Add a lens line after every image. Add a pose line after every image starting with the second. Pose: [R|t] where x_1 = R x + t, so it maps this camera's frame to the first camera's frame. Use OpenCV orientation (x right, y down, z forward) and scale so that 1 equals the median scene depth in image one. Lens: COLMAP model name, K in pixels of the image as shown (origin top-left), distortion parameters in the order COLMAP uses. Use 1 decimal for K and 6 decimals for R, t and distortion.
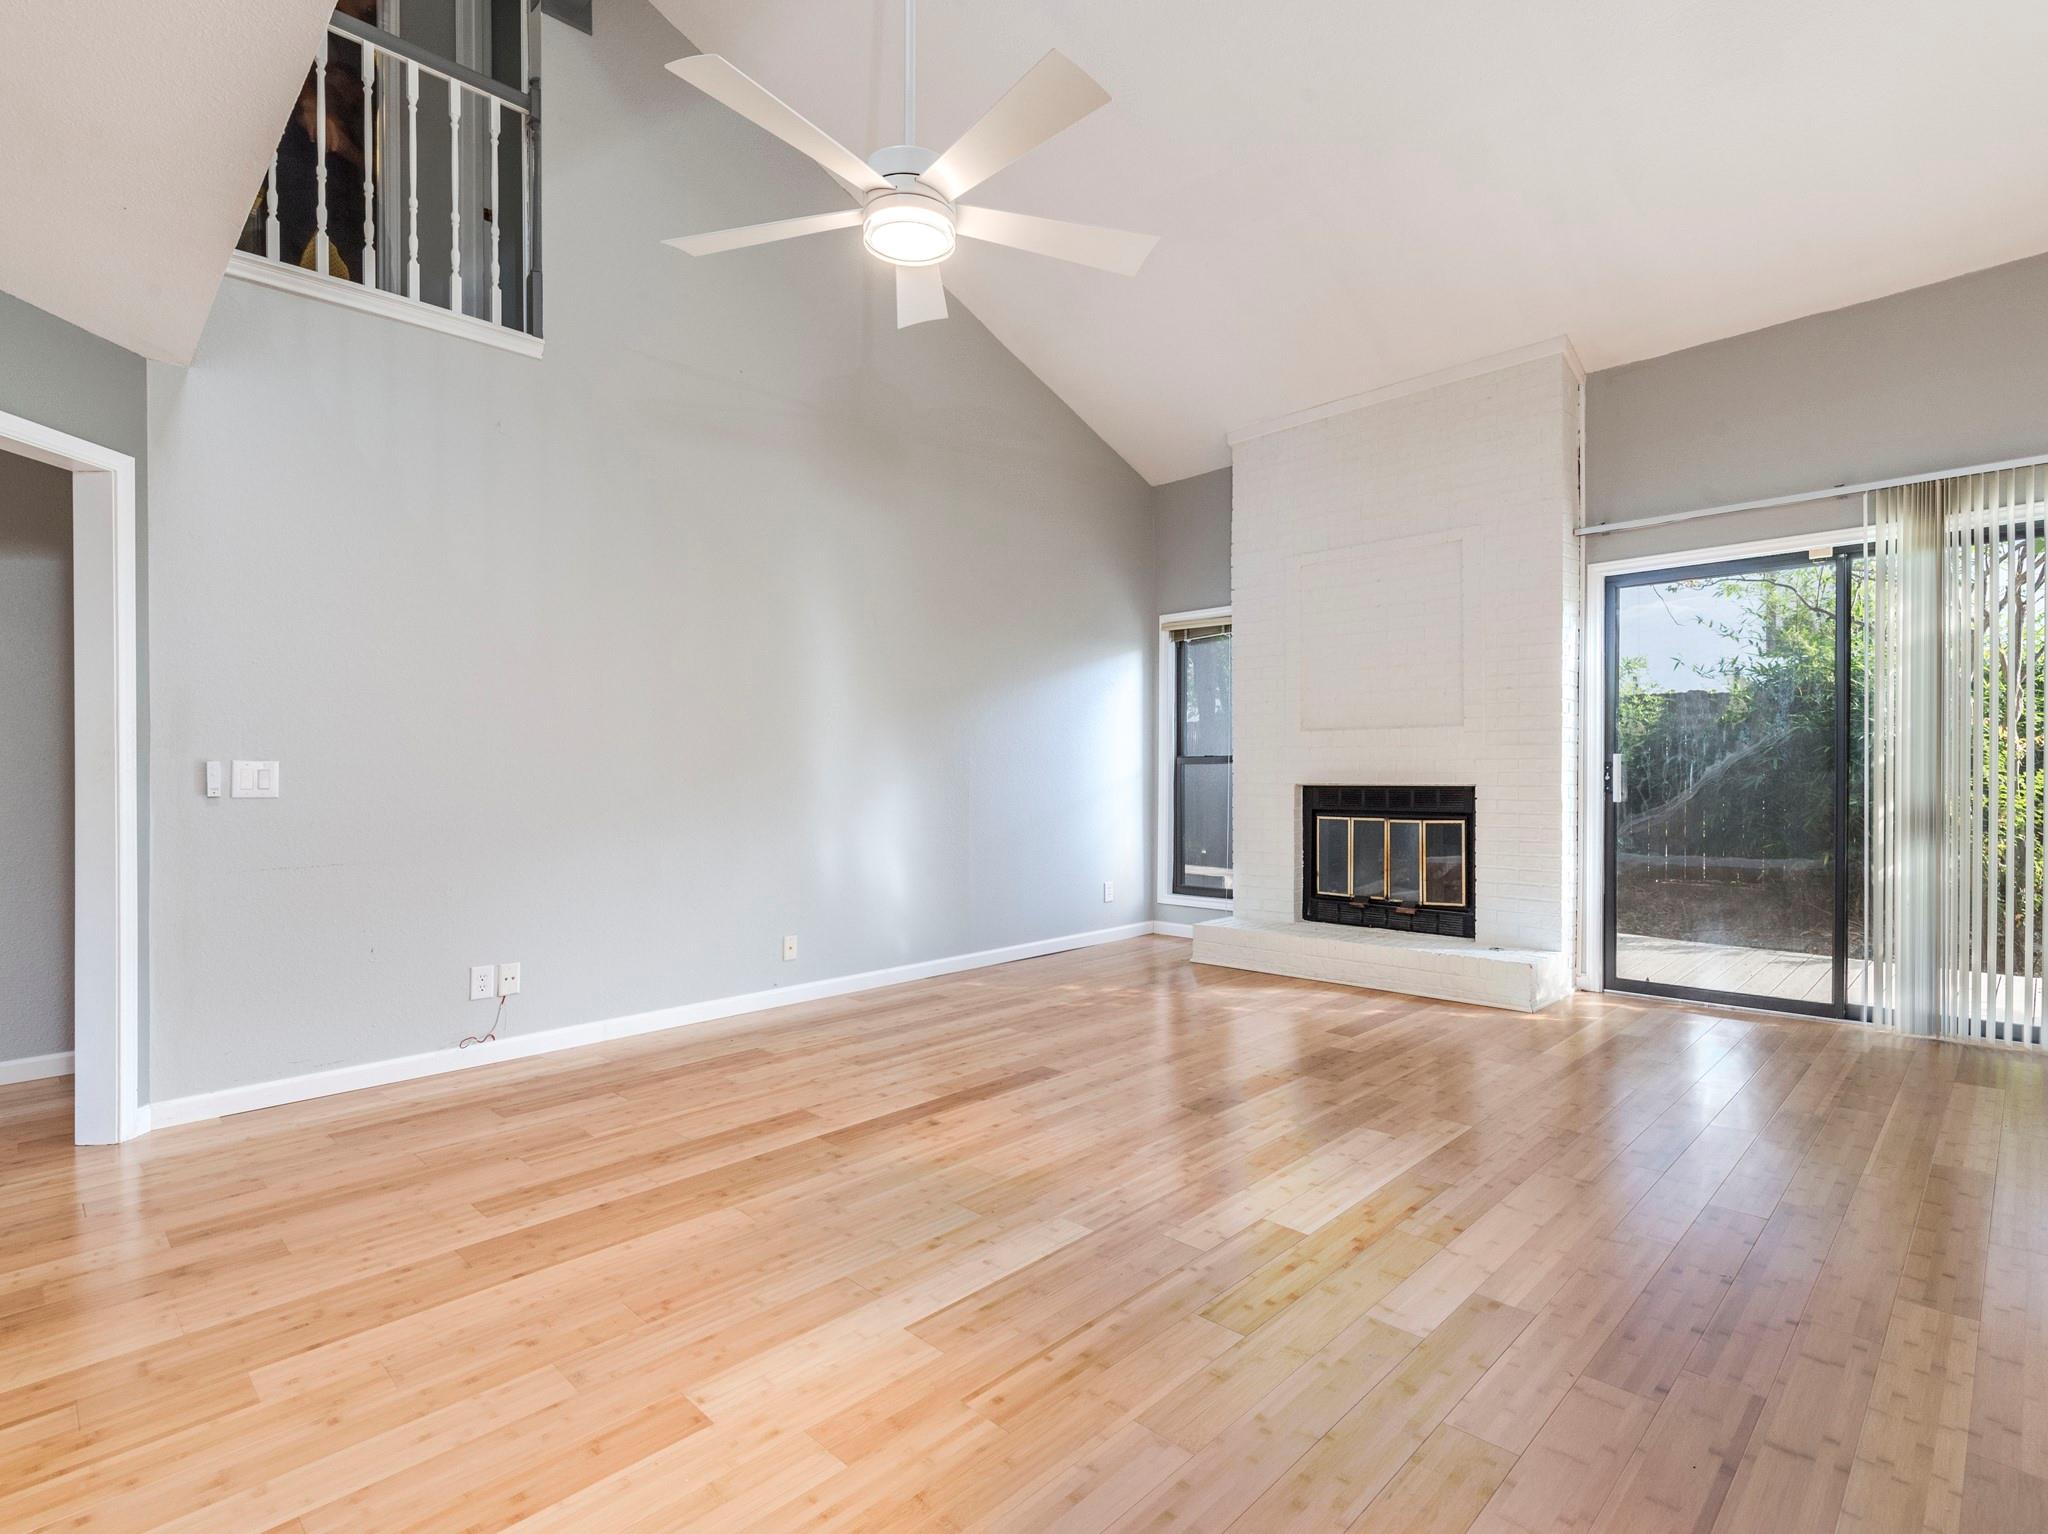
lens RADIAL K [[1017.0, 0, 1025.9], [0, 1017.0, 755.5], [0, 0, 1]] dist [0.003282, 0.000266]
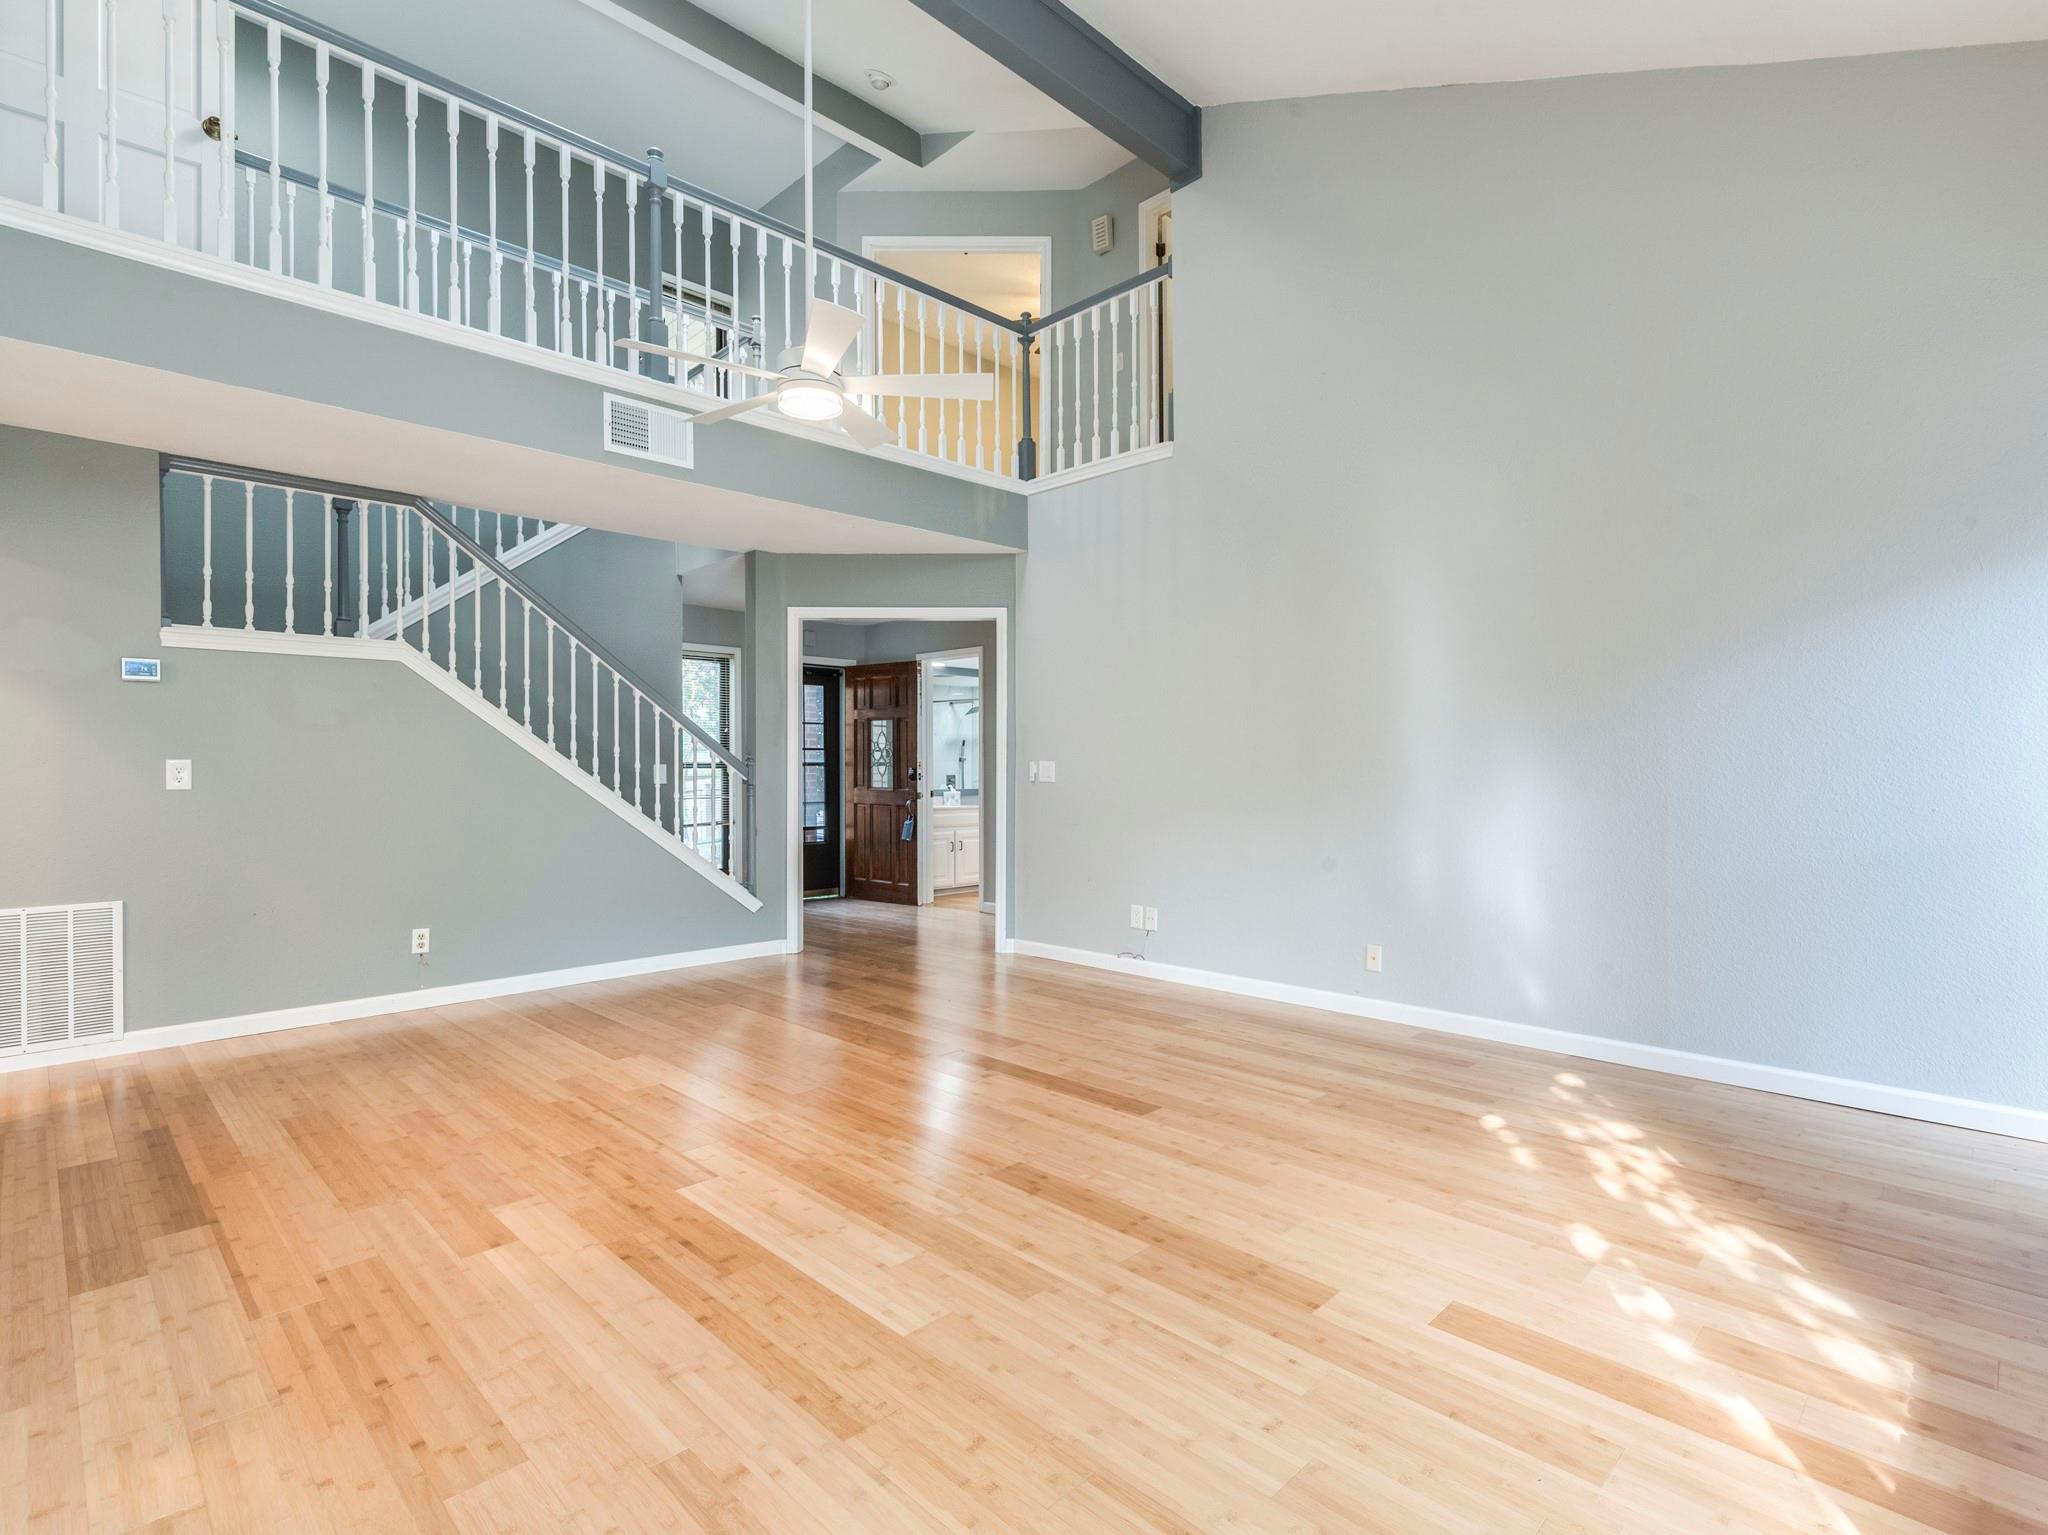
lens RADIAL K [[1005.7, 0, 1048.6], [0, 1005.7, 771.0], [0, 0, 1]] dist [-0.000115, -0.000459]
pose [[0.006630, 0.013280, -0.999890, 0.974940], [0.014533, 0.999805, 0.013375, 0.001793], [0.999872, -0.014620, 0.006436, 0.997787]]
